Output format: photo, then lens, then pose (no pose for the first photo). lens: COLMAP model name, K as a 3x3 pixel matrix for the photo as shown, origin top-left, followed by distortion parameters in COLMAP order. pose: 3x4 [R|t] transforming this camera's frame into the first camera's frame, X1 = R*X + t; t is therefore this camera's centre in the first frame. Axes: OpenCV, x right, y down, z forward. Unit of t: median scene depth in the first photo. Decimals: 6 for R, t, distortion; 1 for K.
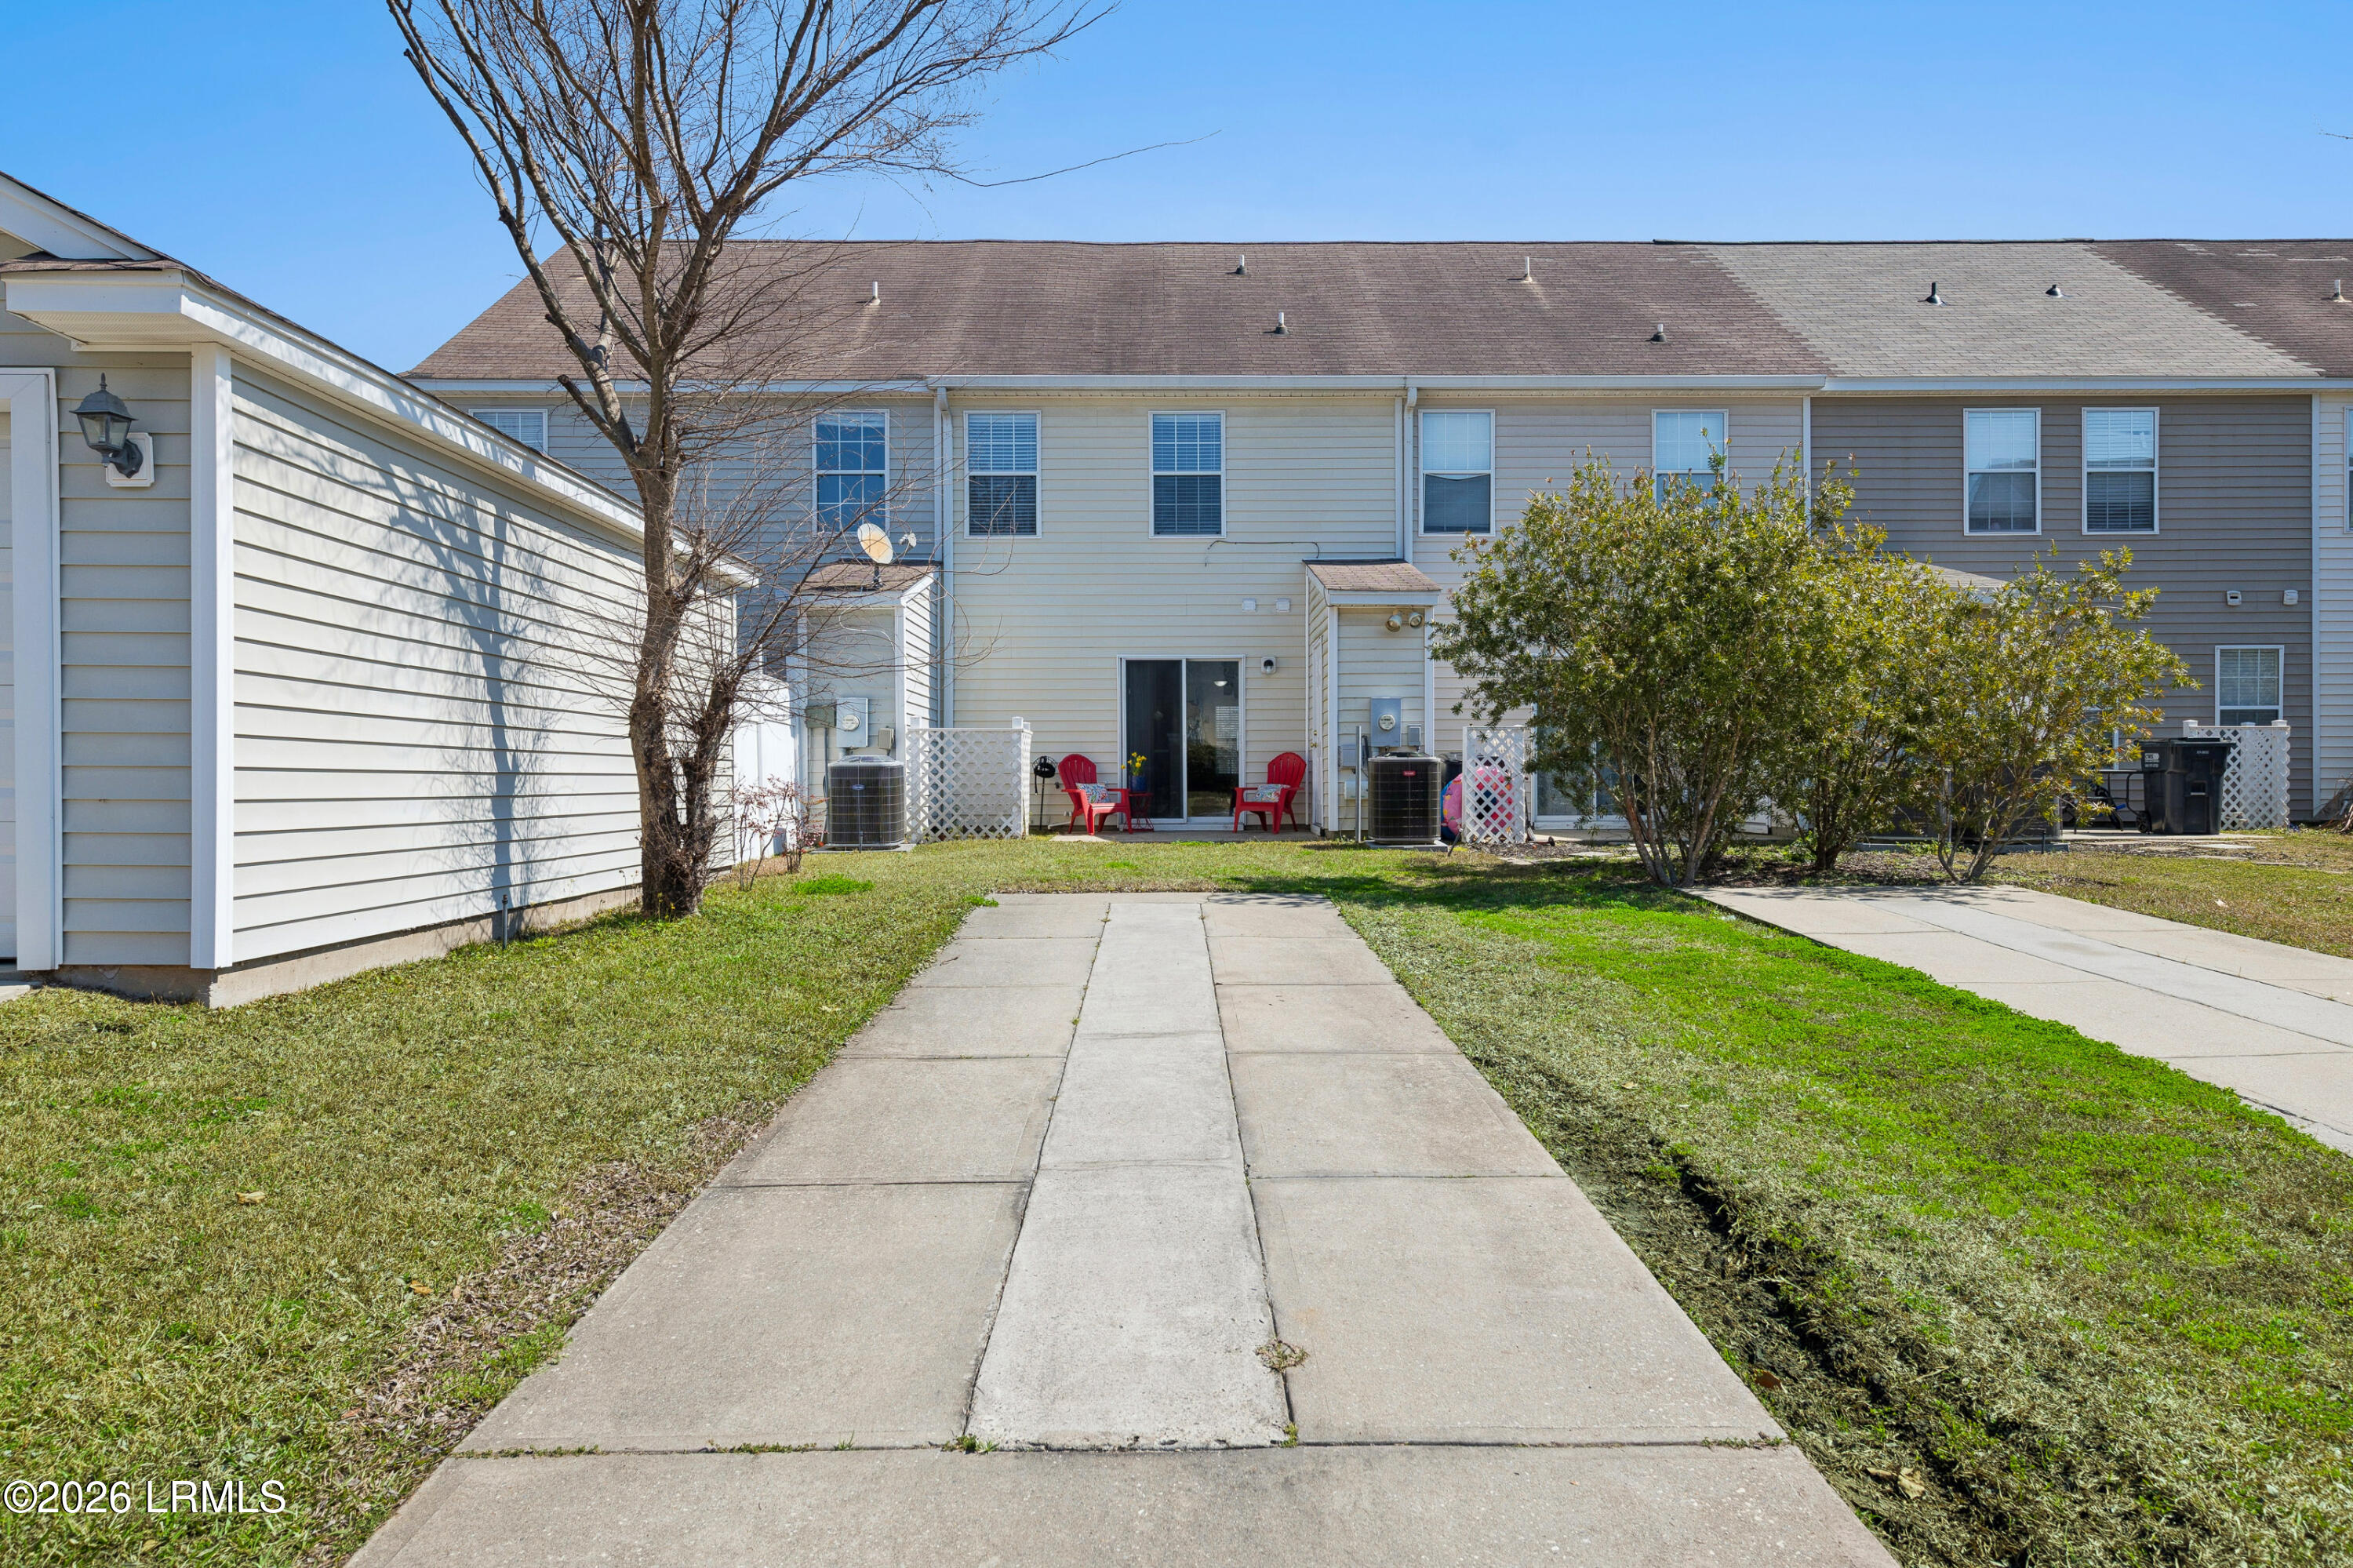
lens RADIAL K [[1618.7, 0, 1187.5], [0, 1618.7, 864.7], [0, 0, 1]] dist [0.003405, 0.000258]
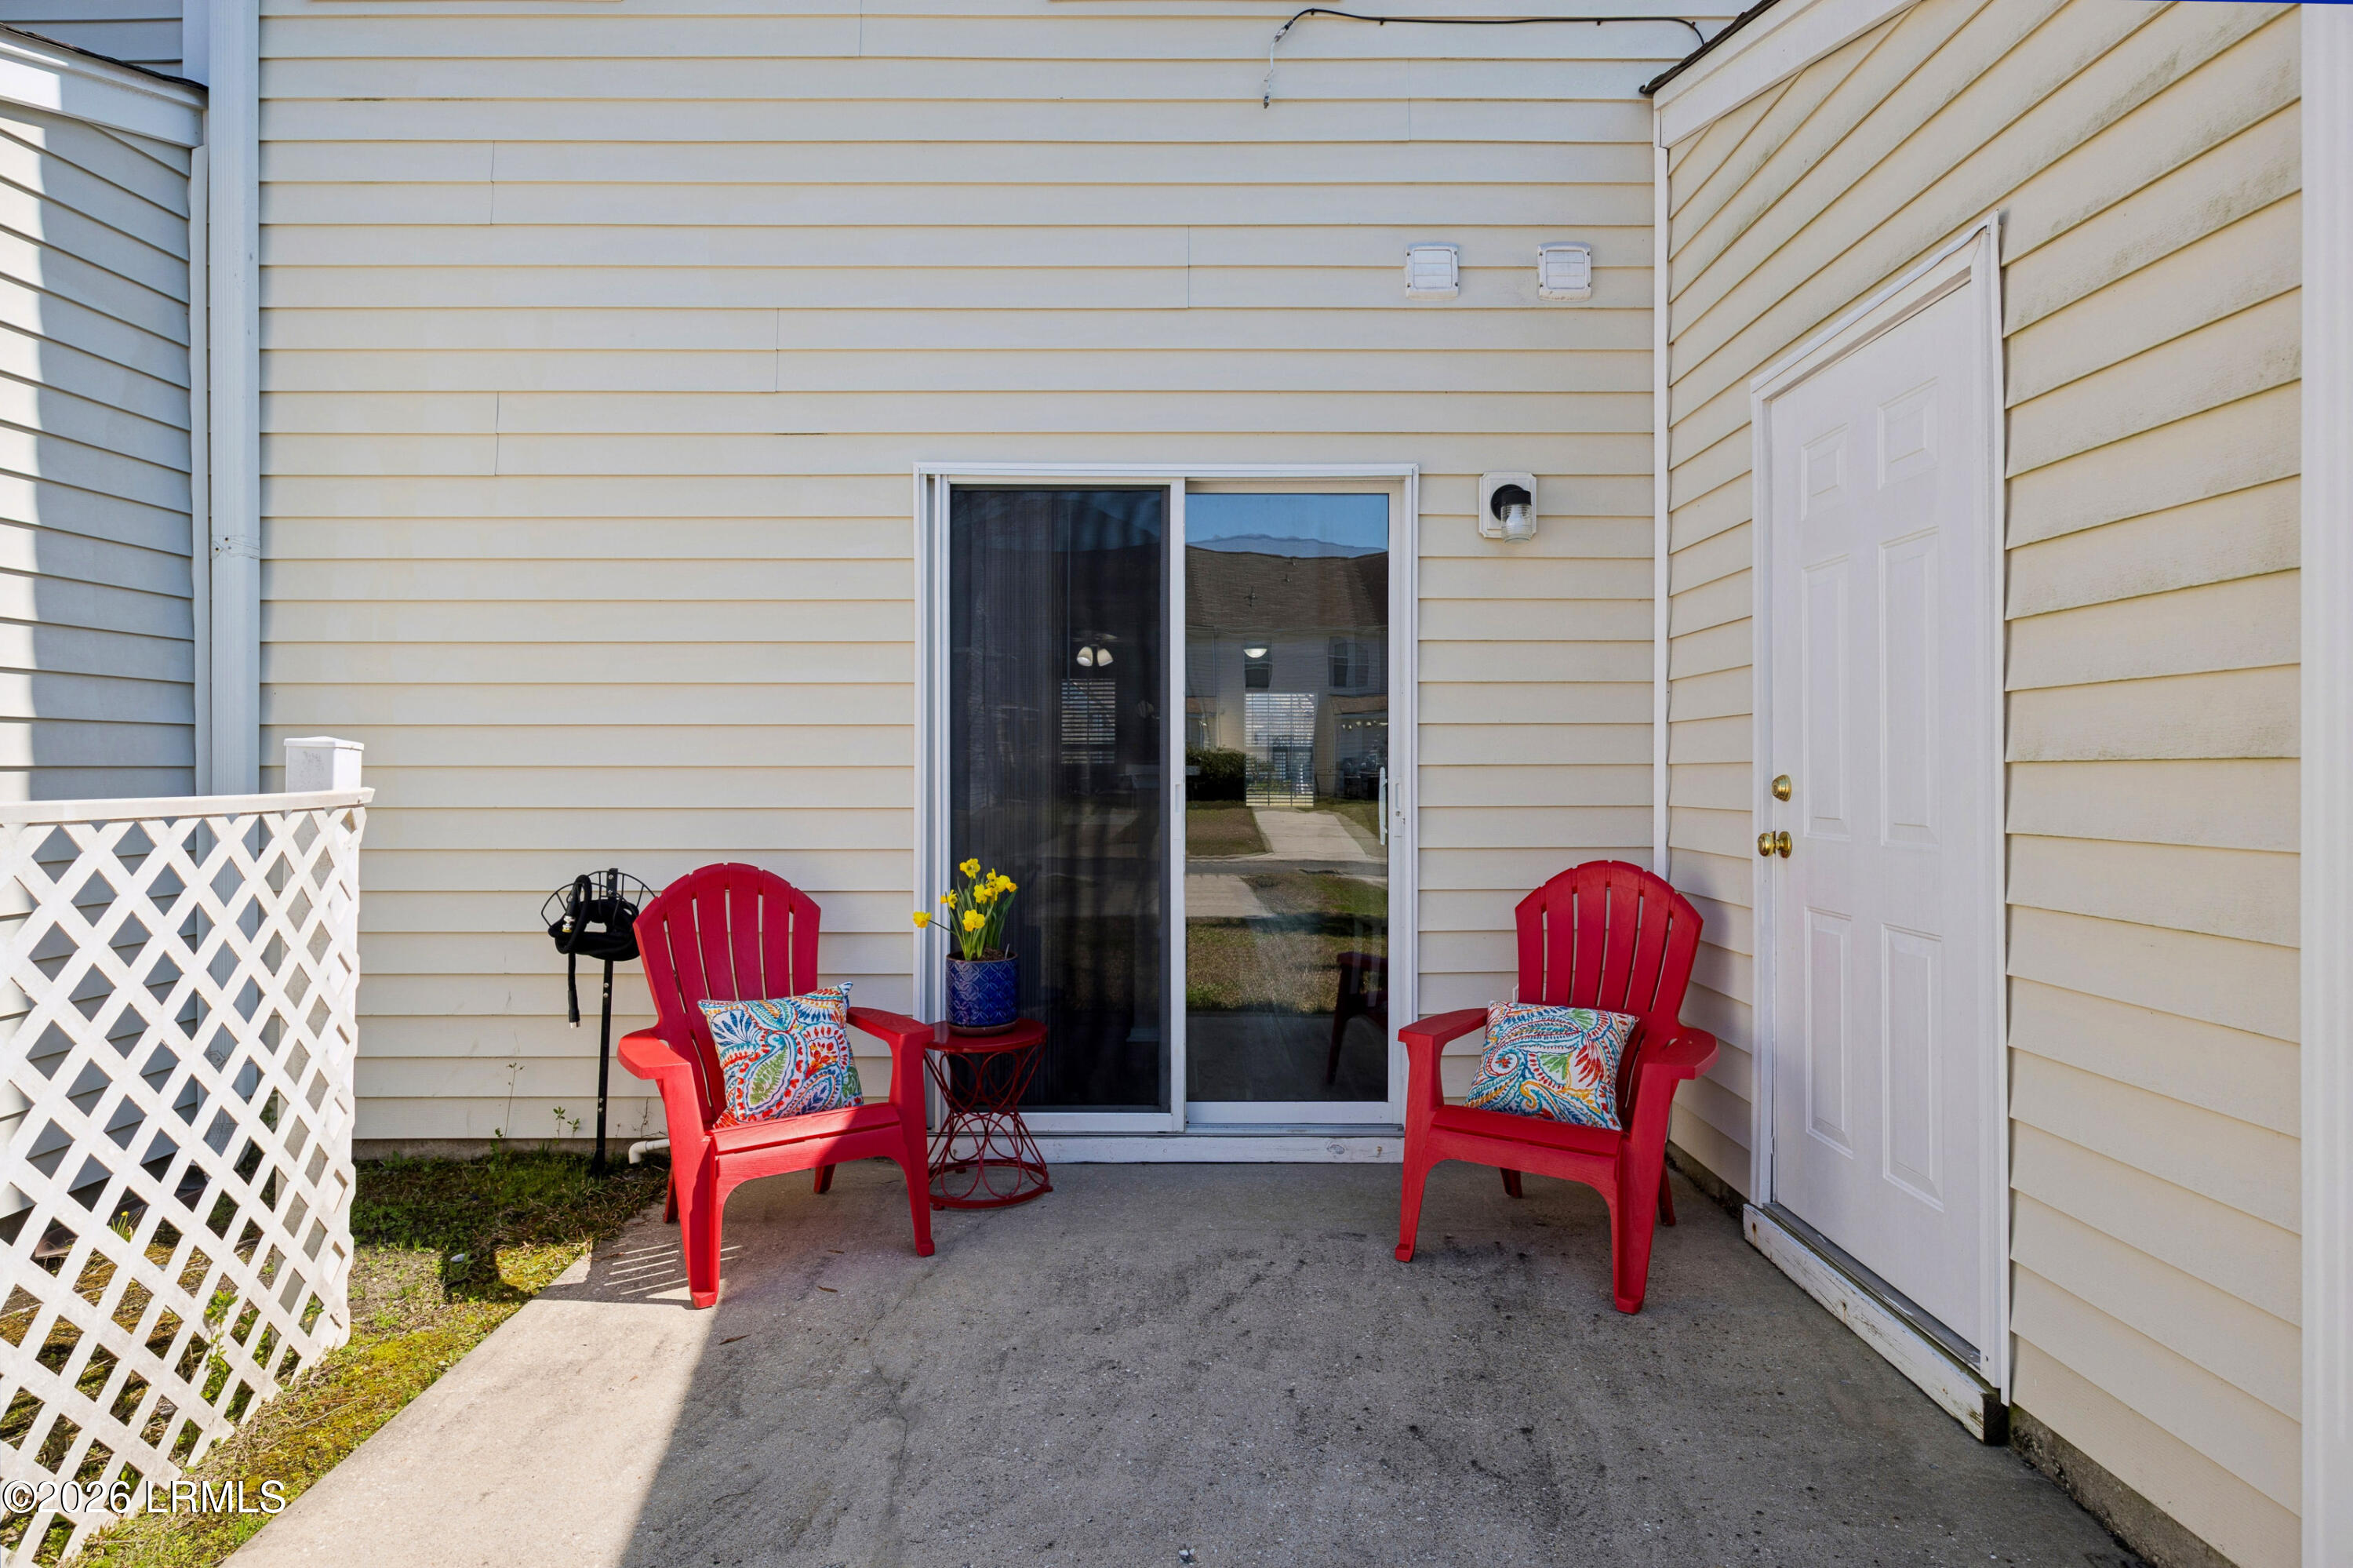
lens RADIAL K [[1336.9, 0, 1175.7], [0, 1336.9, 870.2], [0, 0, 1]] dist [-0.019095, -0.000744]
pose [[0.999833, 0.005432, -0.017477, 0.001738], [-0.004939, 0.999592, 0.028121, -0.073696], [0.017622, -0.028030, 0.999452, 0.808349]]
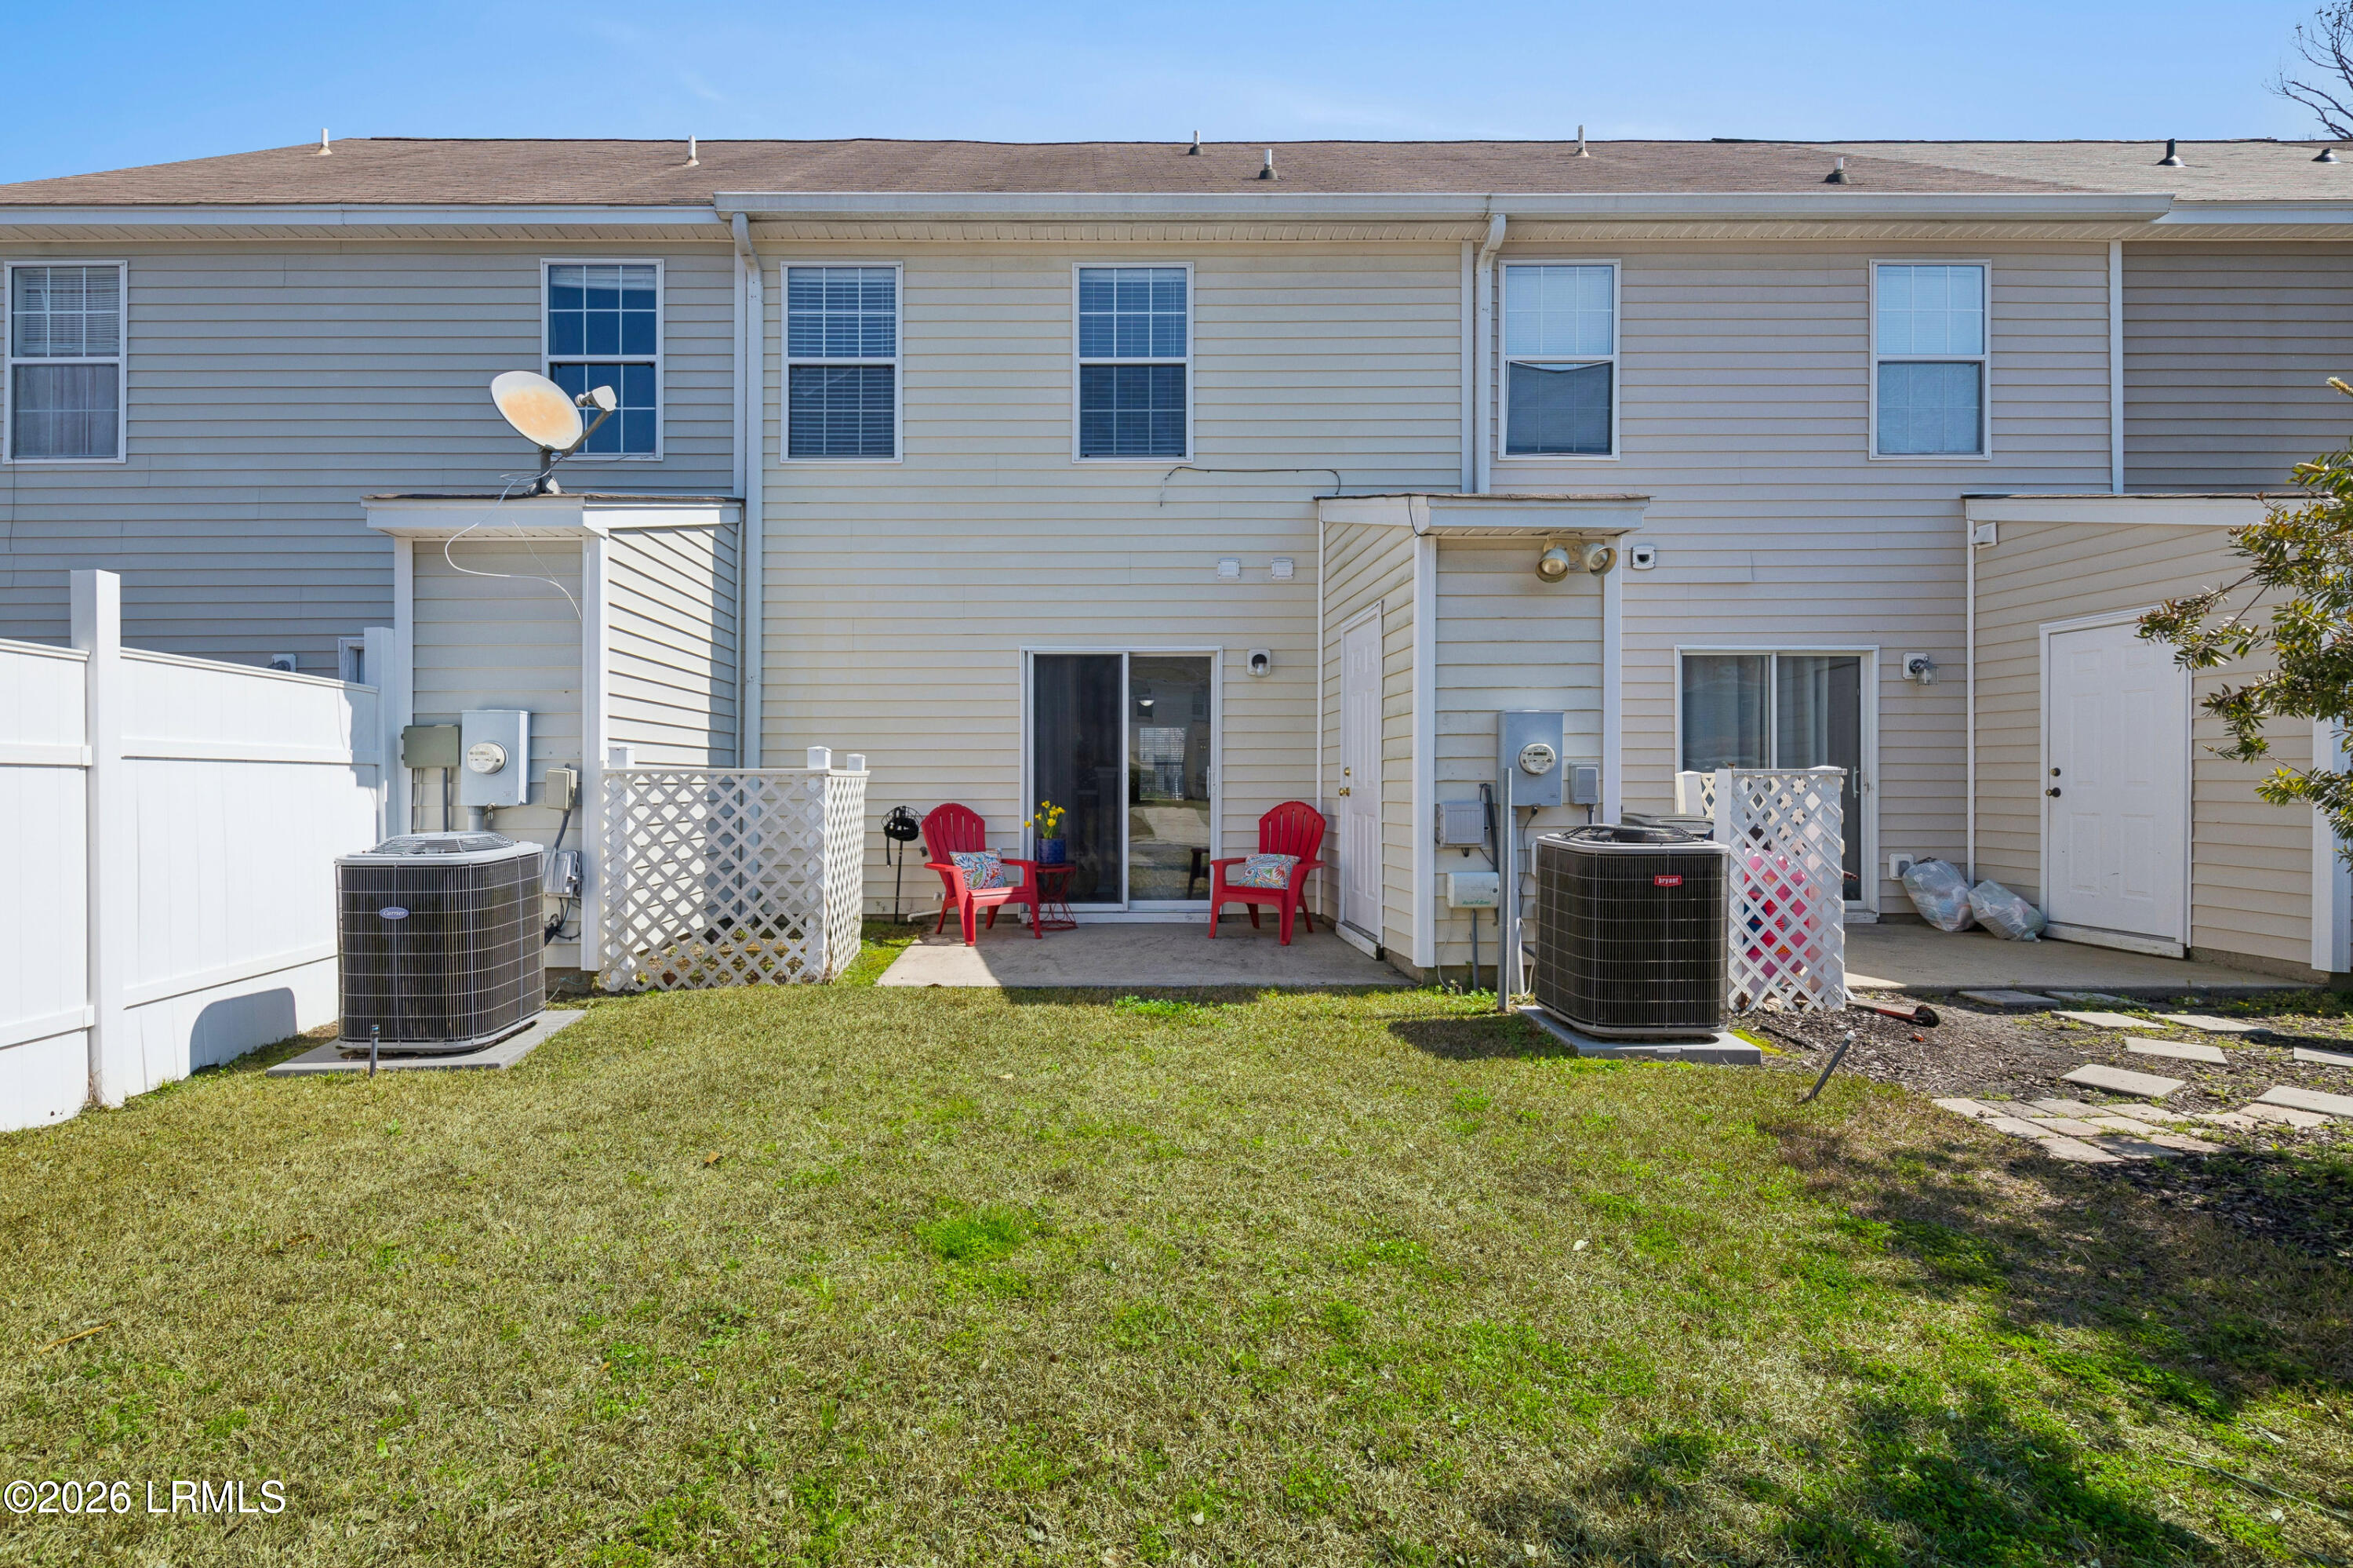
lens RADIAL K [[1172.2, 0, 1043.8], [0, 1172.2, 789.6], [0, 0, 1]] dist [0.000985, 0.000197]
pose [[0.999013, 0.004461, -0.044186, -0.014009], [-0.006457, 0.998961, -0.045122, -0.053634], [0.043939, 0.045362, 0.998004, 0.552672]]
